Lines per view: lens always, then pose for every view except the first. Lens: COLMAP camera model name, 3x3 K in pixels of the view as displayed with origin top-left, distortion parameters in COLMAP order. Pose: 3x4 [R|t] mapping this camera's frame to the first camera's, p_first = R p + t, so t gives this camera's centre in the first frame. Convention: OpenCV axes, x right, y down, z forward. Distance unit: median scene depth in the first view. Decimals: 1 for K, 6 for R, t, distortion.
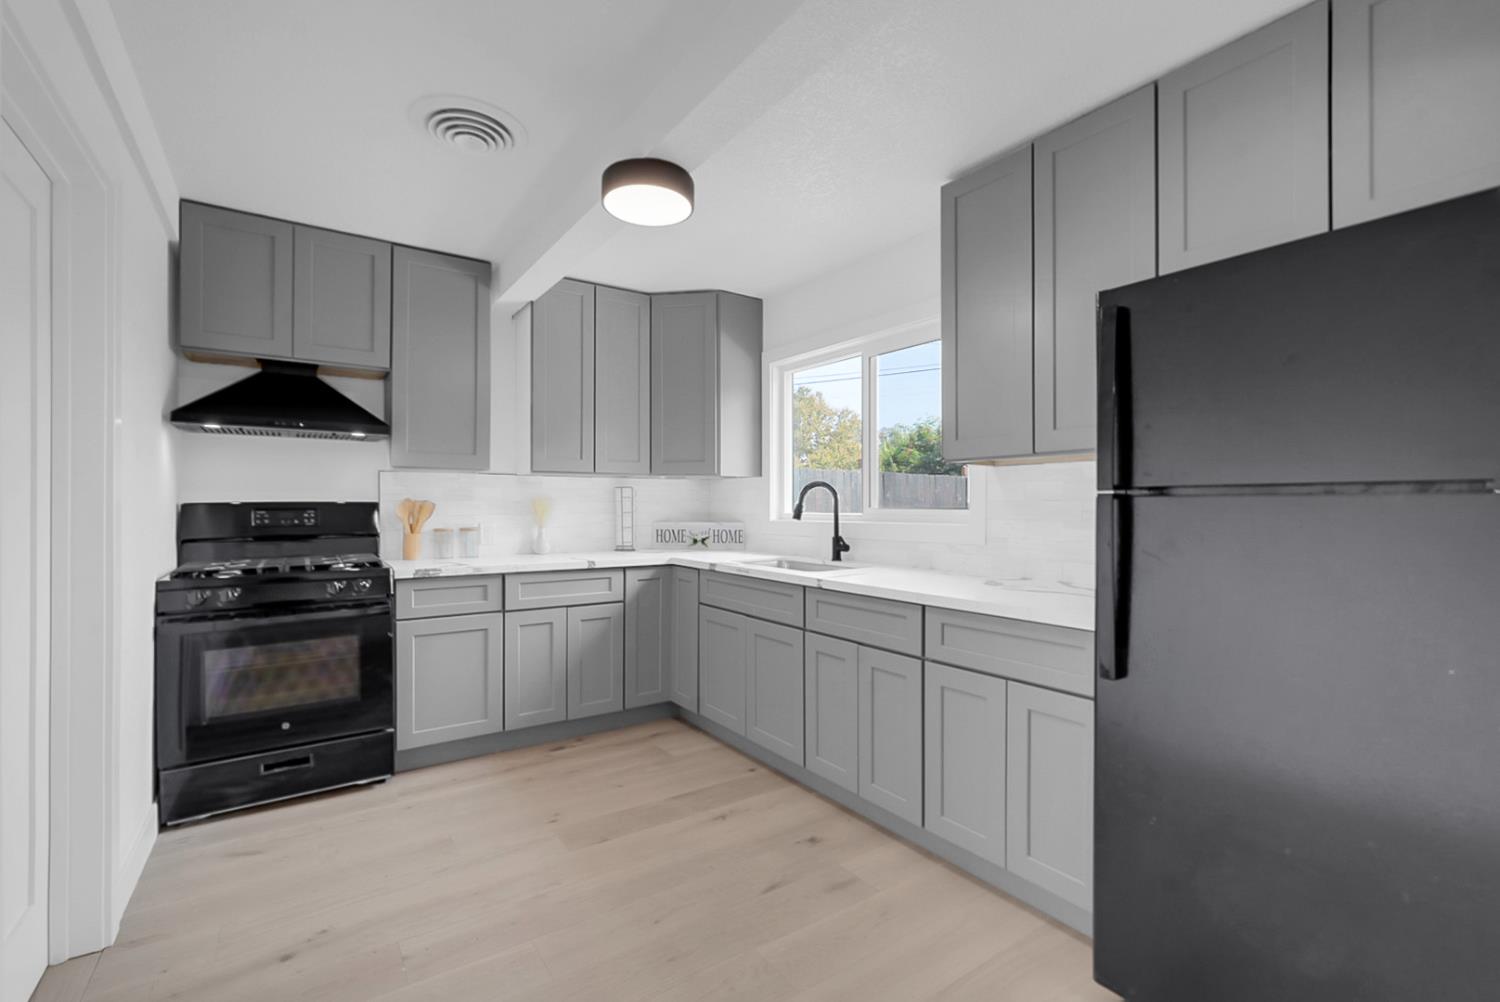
lens RADIAL K [[657.2, 0, 755.2], [0, 657.2, 502.5], [0, 0, 1]] dist [-0.004354, 0.001734]
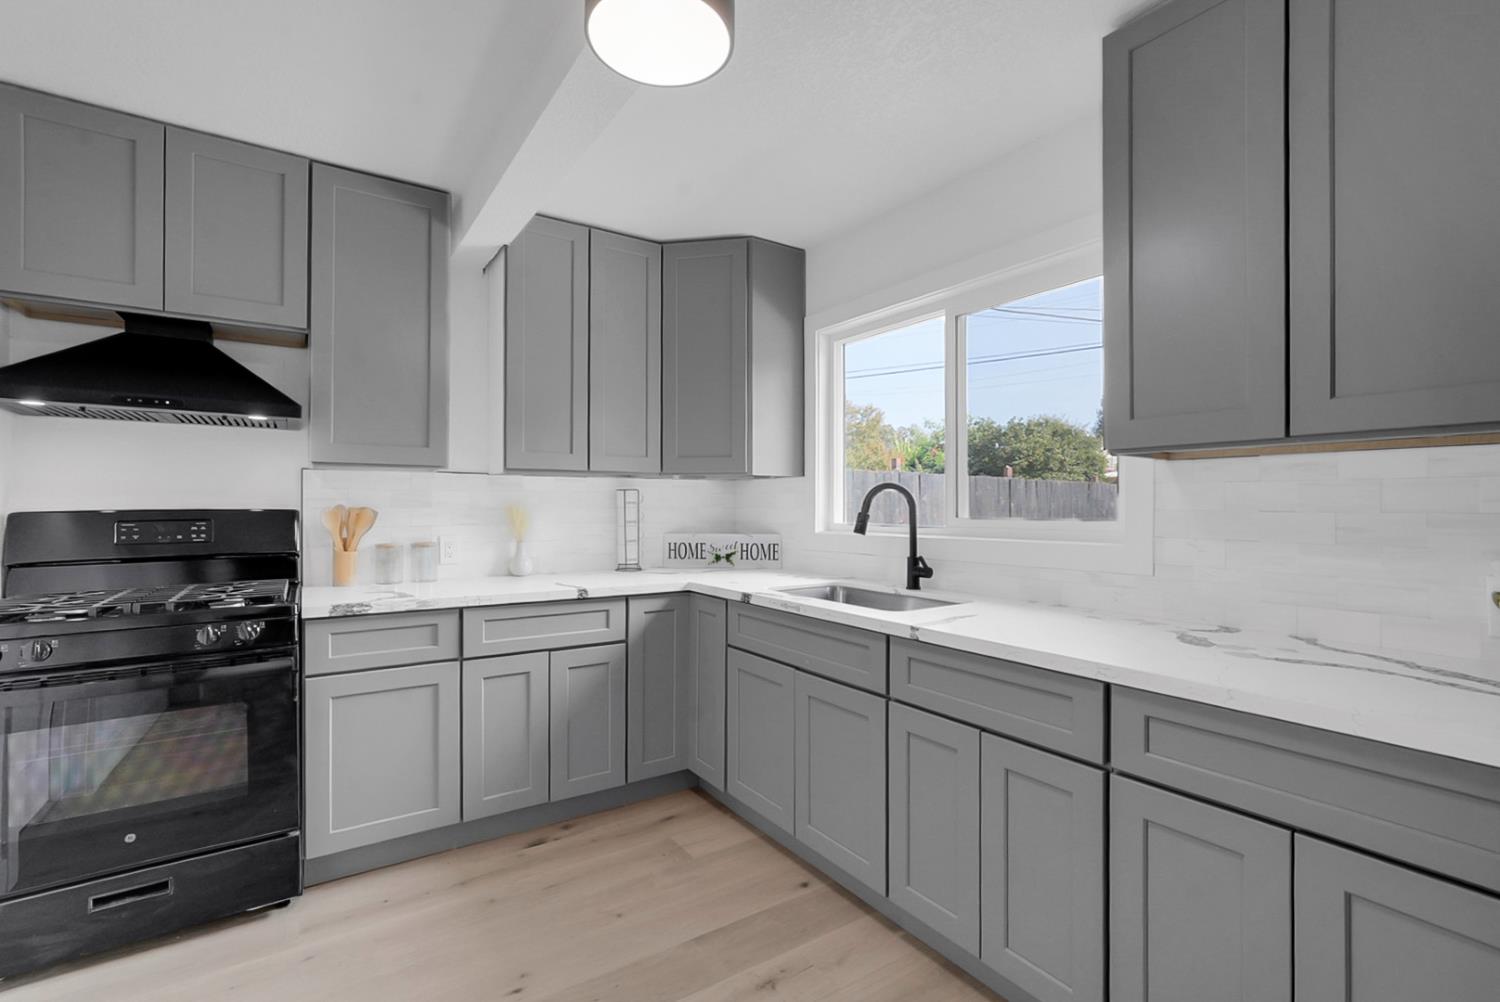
lens RADIAL K [[657.2, 0, 770.8], [0, 657.2, 505.9], [0, 0, 1]] dist [-0.004354, 0.001734]
pose [[0.999963, 0.000138, 0.008610, -0.043915], [-0.000159, 0.999997, 0.002485, -0.007514], [-0.008610, -0.002486, 0.999960, 0.263692]]
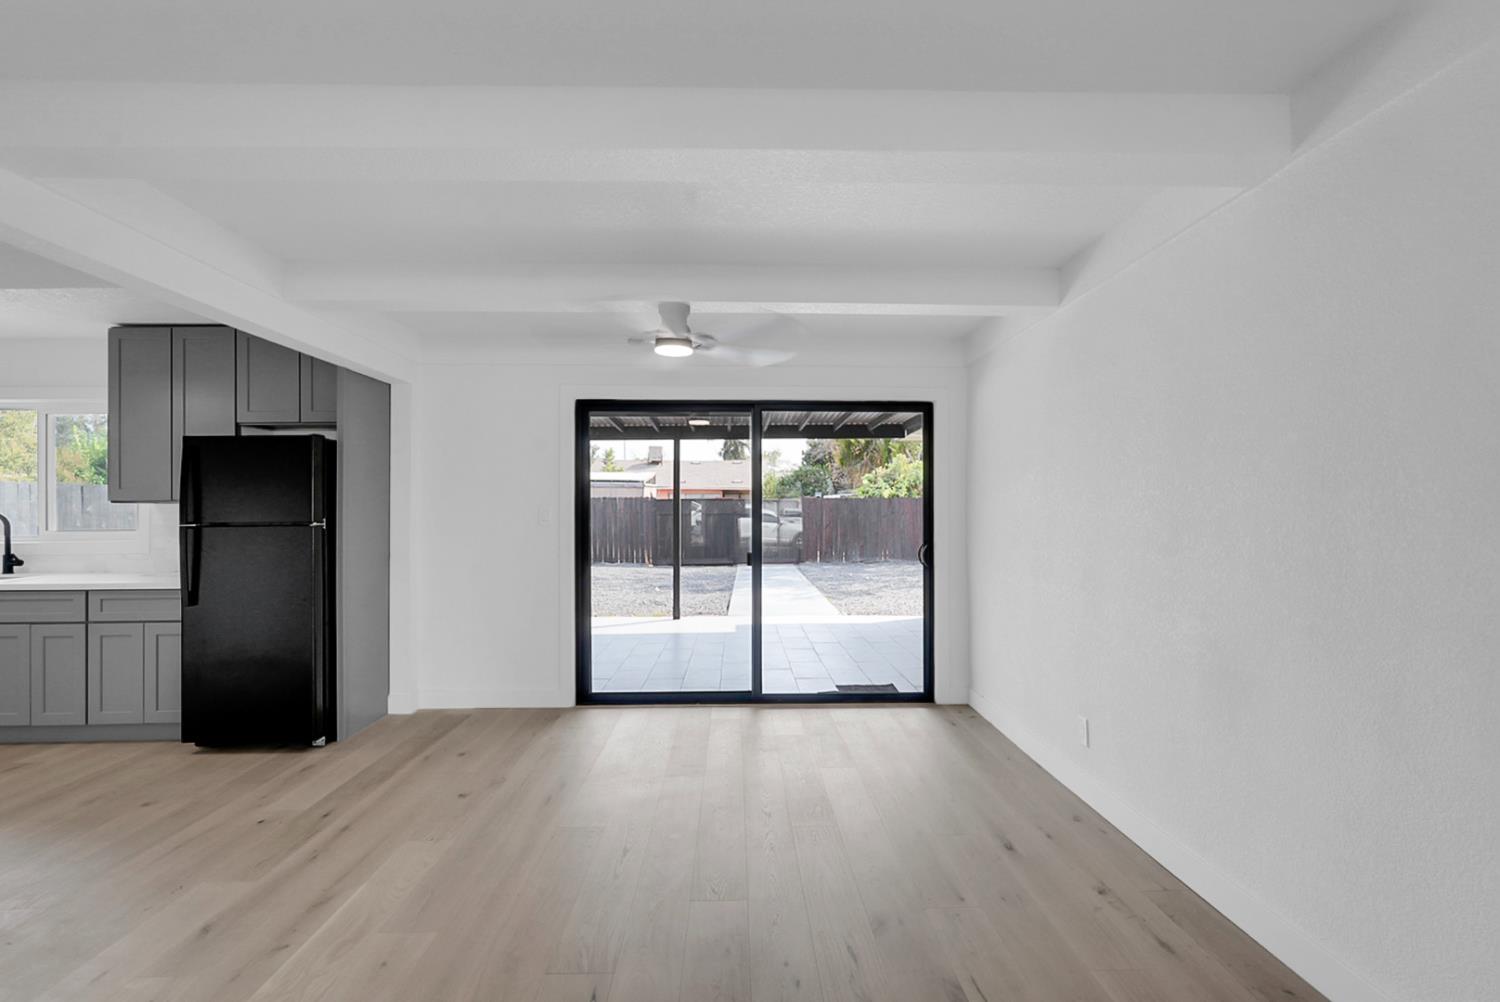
lens RADIAL K [[657.2, 0, 760.9], [0, 657.2, 496.4], [0, 0, 1]] dist [-0.004354, 0.001734]
pose [[0.556121, 0.003212, 0.831095, -0.123189], [0.008022, 0.999925, -0.009232, -0.038393], [-0.831063, 0.011801, 0.556054, -0.937919]]
